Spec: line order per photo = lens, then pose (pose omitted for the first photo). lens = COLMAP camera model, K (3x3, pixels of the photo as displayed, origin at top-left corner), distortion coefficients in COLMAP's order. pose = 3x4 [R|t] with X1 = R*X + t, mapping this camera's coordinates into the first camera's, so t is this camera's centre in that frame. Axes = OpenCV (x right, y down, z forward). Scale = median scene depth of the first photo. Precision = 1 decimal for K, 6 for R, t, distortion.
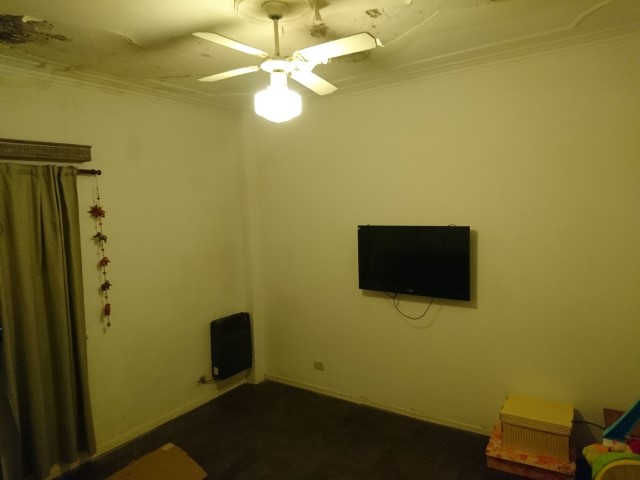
lens RADIAL K [[437.2, 0, 320.0], [0, 437.2, 240.0], [0, 0, 1]] dist [0.094760, -0.111802]
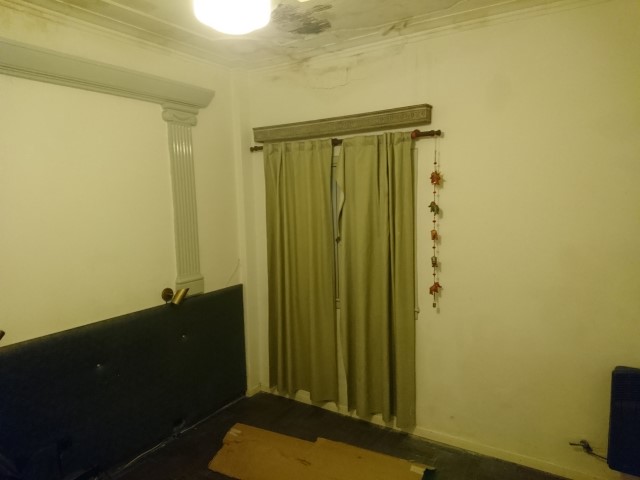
lens RADIAL K [[437.2, 0, 320.0], [0, 437.2, 240.0], [0, 0, 1]] dist [0.094760, -0.111802]
pose [[0.044834, 0.141042, -0.988988, 0.388612], [-0.052818, 0.988933, 0.138640, -0.053143], [0.997597, 0.046020, 0.051787, 0.747333]]
